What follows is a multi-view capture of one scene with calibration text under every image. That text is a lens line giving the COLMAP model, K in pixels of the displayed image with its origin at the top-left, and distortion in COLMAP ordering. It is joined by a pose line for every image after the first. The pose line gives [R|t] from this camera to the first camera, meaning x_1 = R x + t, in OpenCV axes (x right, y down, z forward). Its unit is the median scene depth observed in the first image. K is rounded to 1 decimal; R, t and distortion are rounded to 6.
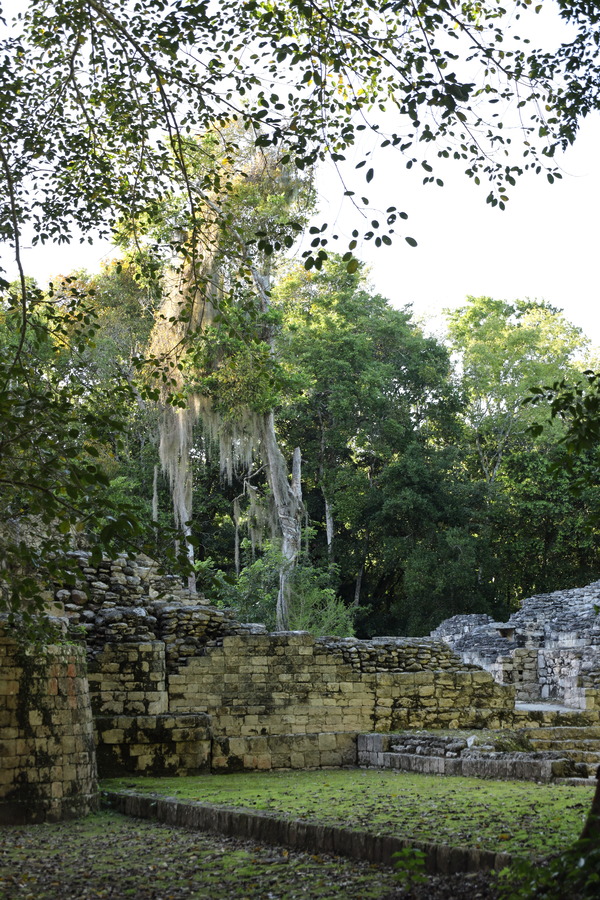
lens RADIAL K [[1818.5, 0, 300.1], [0, 1818.5, 451.0], [0, 0, 1]] dist [-0.018662, 0.000000]
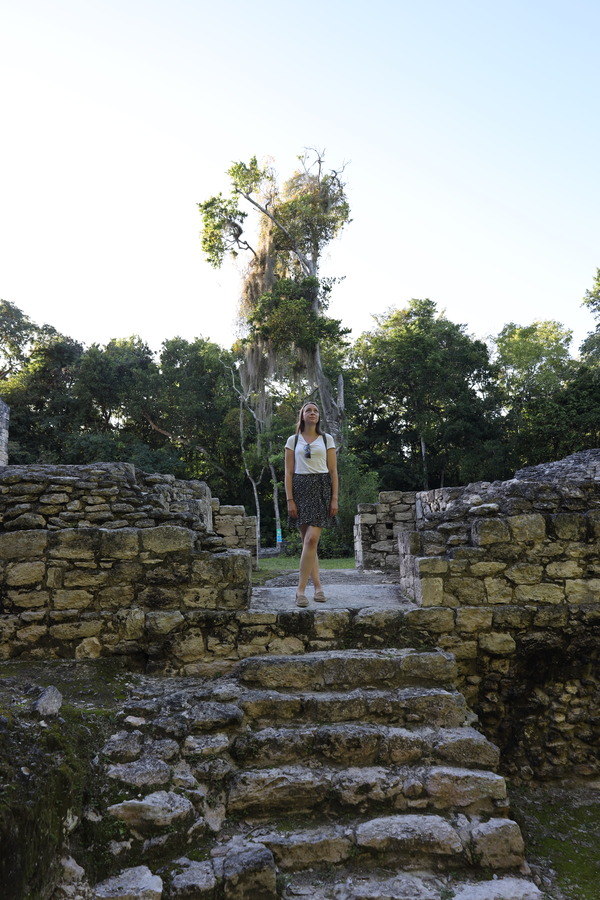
lens RADIAL K [[615.2, 0, 301.2], [0, 615.2, 441.1], [0, 0, 1]] dist [-0.006353, 0.008019]
pose [[0.954058, -0.067878, -0.291831, 0.180711], [0.061535, 0.997627, -0.030869, 0.107350], [0.293234, 0.011493, 0.955972, 0.868538]]
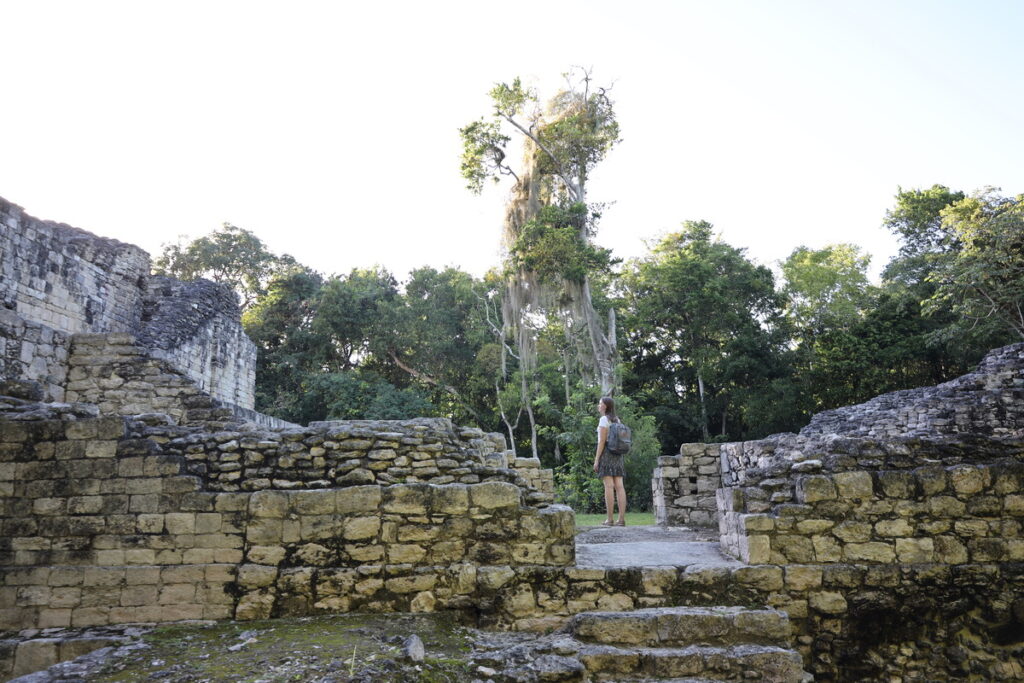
lens RADIAL K [[700.0, 0, 515.5], [0, 700.0, 335.4], [0, 0, 1]] dist [-0.006353, 0.008019]
pose [[0.936637, -0.091564, -0.338122, 0.171306], [0.063370, 0.993598, -0.093527, 0.101357], [0.344521, 0.066174, 0.936443, 0.836468]]
